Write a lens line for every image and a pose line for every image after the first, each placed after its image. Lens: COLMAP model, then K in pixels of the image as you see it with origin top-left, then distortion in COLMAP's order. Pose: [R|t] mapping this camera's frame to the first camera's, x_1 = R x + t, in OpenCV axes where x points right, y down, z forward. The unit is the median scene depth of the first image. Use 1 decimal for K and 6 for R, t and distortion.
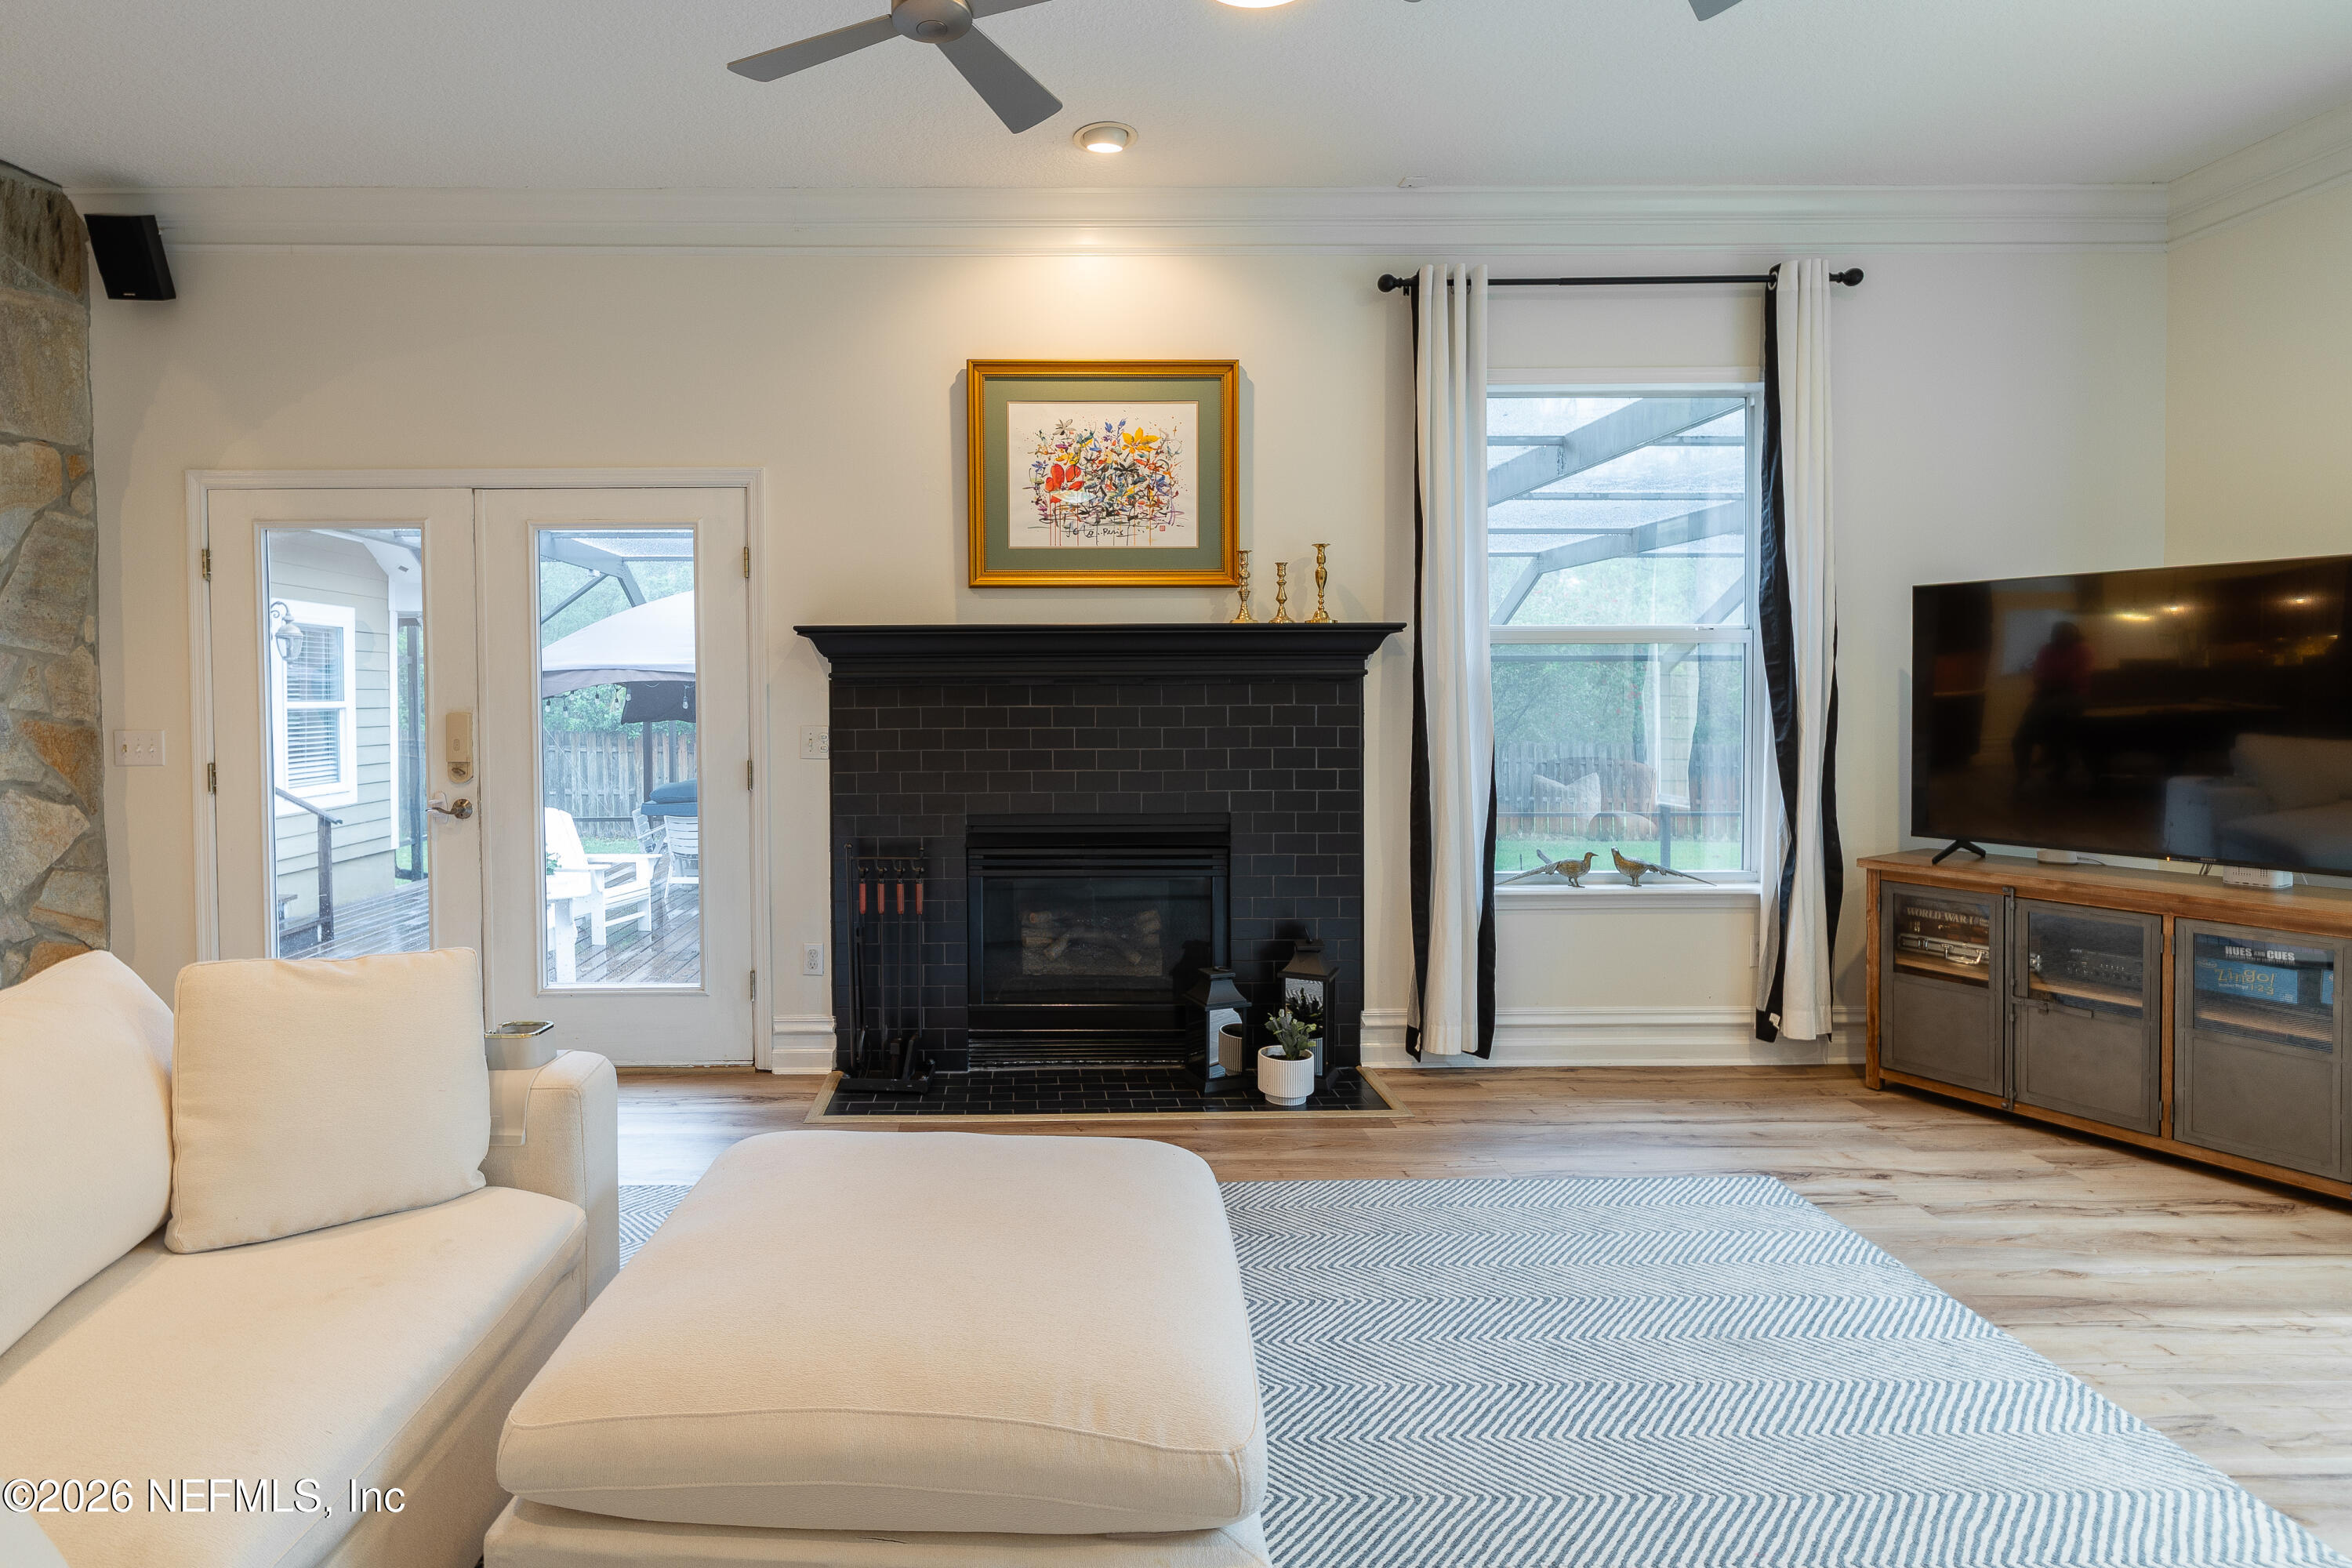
lens RADIAL K [[1032.4, 0, 1063.4], [0, 1032.4, 722.6], [0, 0, 1]] dist [-0.002676, 0.001710]
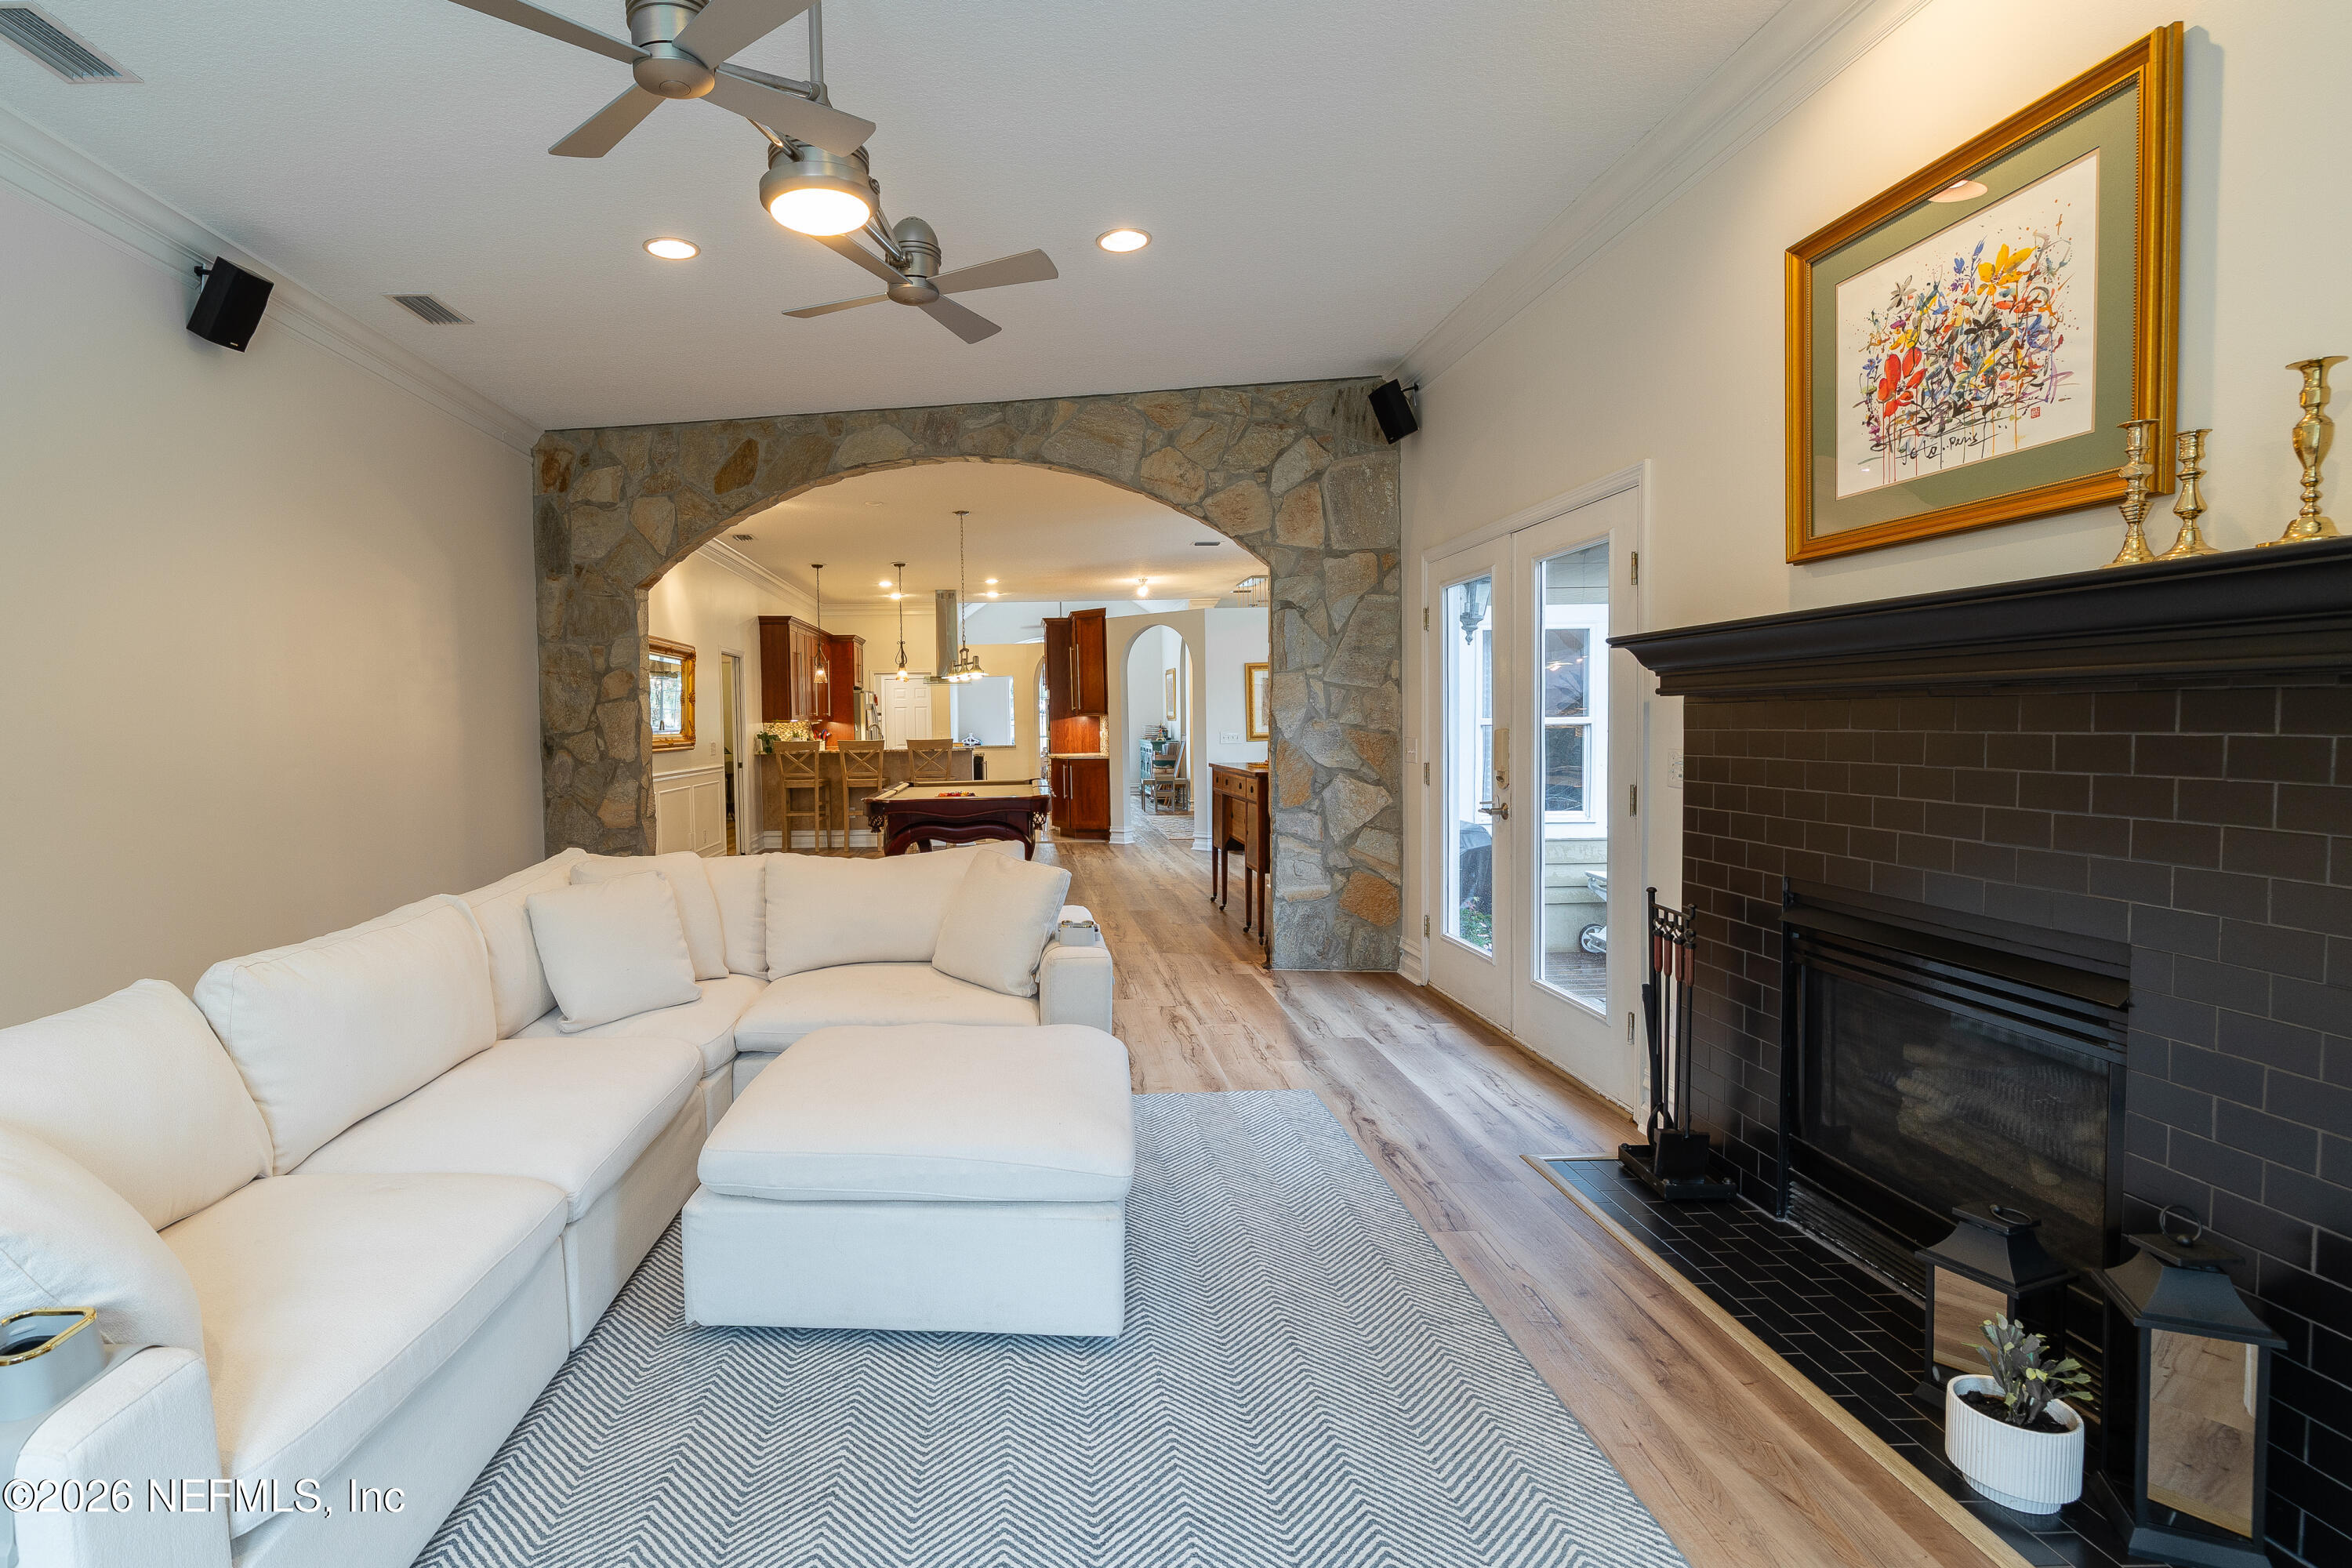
lens RADIAL K [[1156.5, 0, 1152.9], [0, 1156.5, 775.4], [0, 0, 1]] dist [0.003976, -0.000146]
pose [[0.112576, 0.053298, -0.992213, 0.673194], [-0.006777, 0.998578, 0.052871, -0.023426], [0.993620, 0.000773, 0.112777, 0.460453]]
